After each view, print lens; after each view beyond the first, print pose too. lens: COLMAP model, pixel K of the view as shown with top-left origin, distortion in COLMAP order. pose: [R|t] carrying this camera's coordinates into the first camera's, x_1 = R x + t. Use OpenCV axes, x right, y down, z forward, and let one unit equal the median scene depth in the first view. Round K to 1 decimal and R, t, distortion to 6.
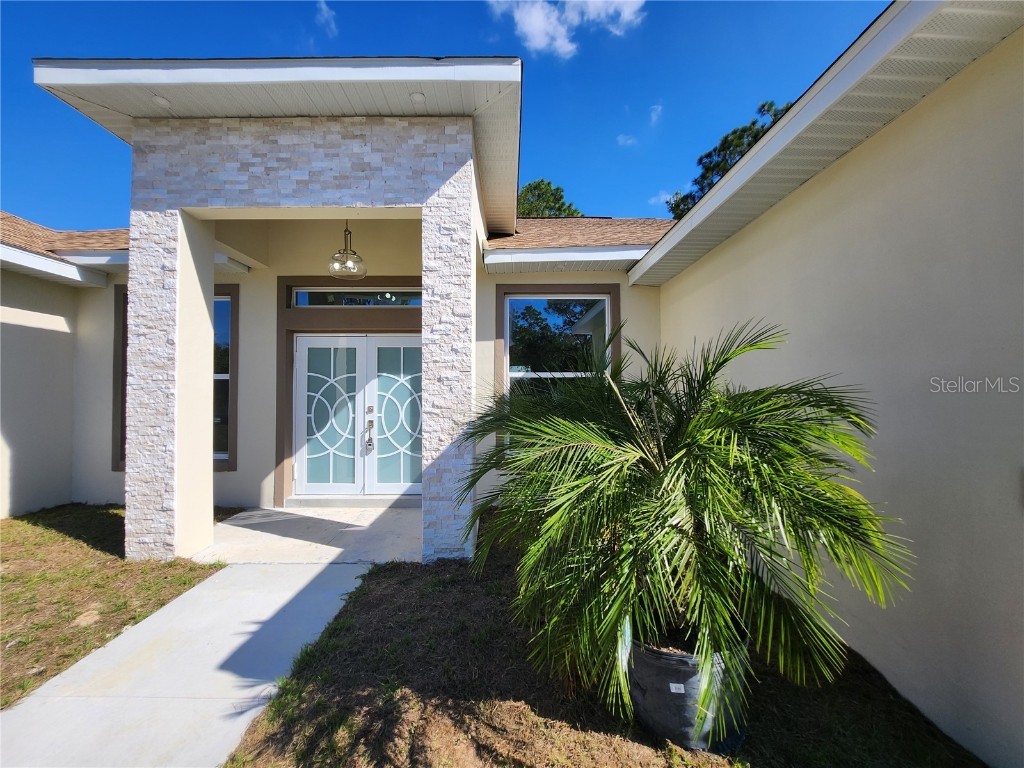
lens RADIAL K [[409.0, 0, 507.8], [0, 409.0, 384.7], [0, 0, 1]] dist [-0.019132, 0.001159]
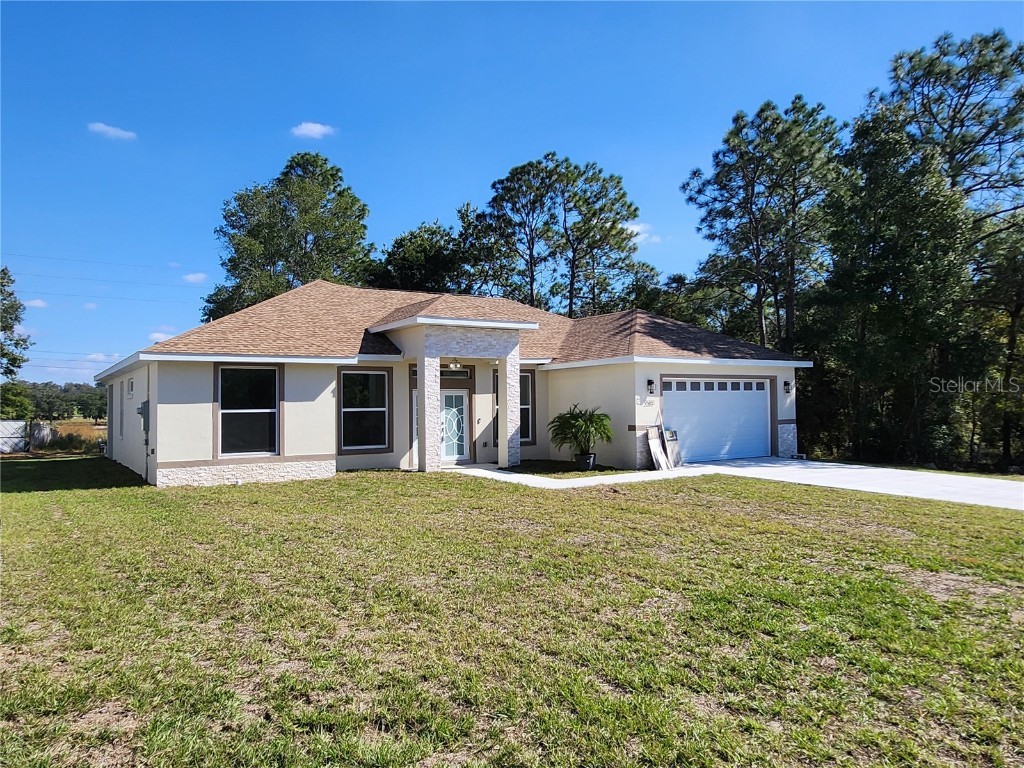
lens RADIAL K [[728.9, 0, 516.7], [0, 728.9, 383.7], [0, 0, 1]] dist [-0.026581, 0.021963]
pose [[0.837029, 0.007599, 0.547106, -3.319487], [0.002053, 0.999853, -0.017029, -0.133922], [-0.547155, 0.015377, 0.836890, -3.903082]]
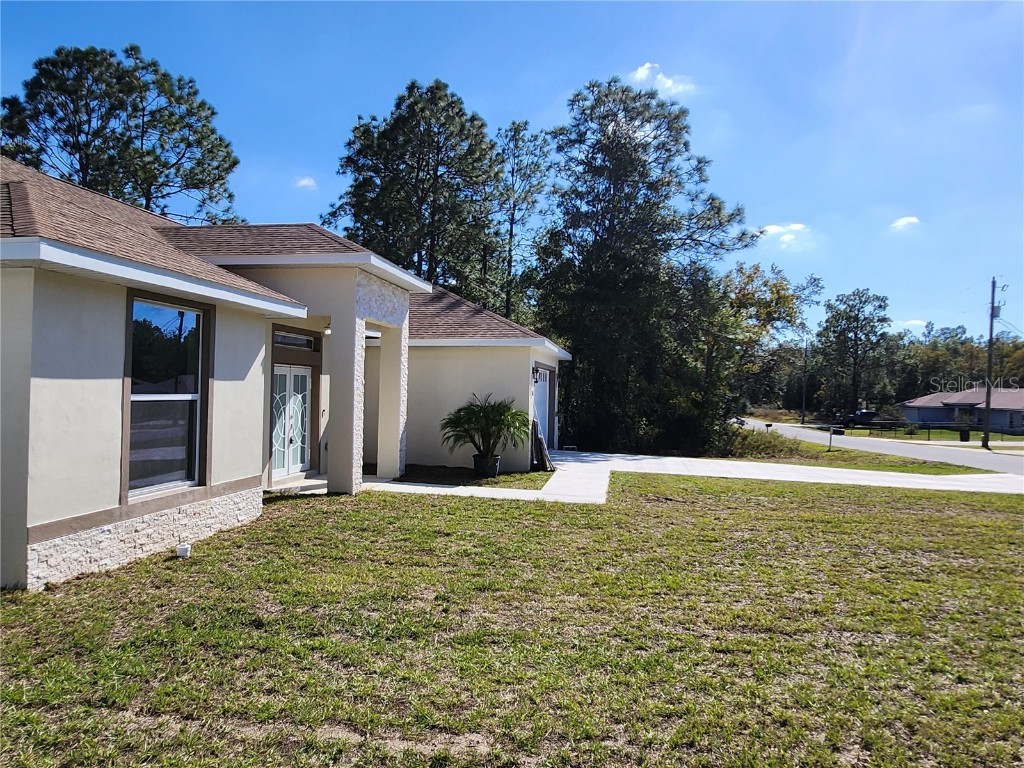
lens RADIAL K [[728.9, 0, 504.6], [0, 728.9, 380.8], [0, 0, 1]] dist [-0.026581, 0.021963]
pose [[0.181613, 0.017599, 0.983213, -4.233719], [-0.039285, 0.999172, -0.010629, -0.109525], [-0.982585, -0.036695, 0.182154, -0.353402]]
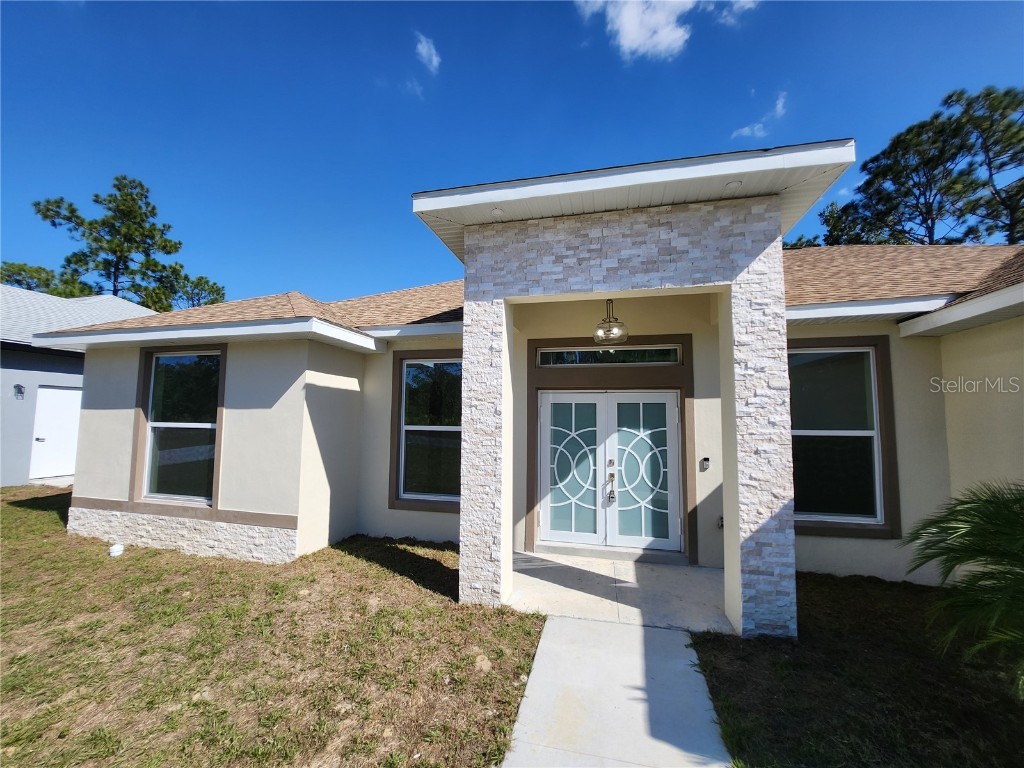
lens RADIAL K [[409.0, 0, 507.6], [0, 409.0, 384.7], [0, 0, 1]] dist [-0.019132, 0.001159]
pose [[0.969532, -0.008258, -0.244825, -0.512903], [-0.006171, 0.998291, -0.058109, -0.116242], [0.244886, 0.057850, 0.967824, -0.133162]]
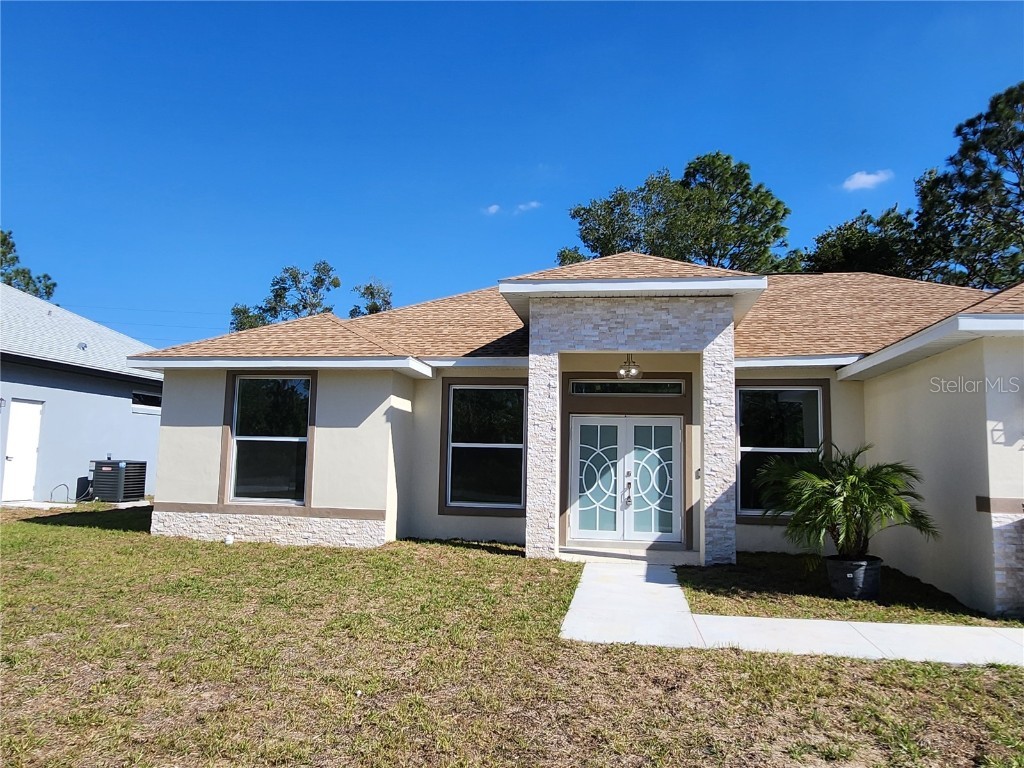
lens RADIAL K [[728.9, 0, 512.6], [0, 728.9, 383.0], [0, 0, 1]] dist [-0.026581, 0.021963]
pose [[0.986770, 0.006540, -0.161997, -0.500032], [-0.020421, 0.996242, -0.084167, -0.036827], [0.160838, 0.086362, 0.983195, -2.061906]]
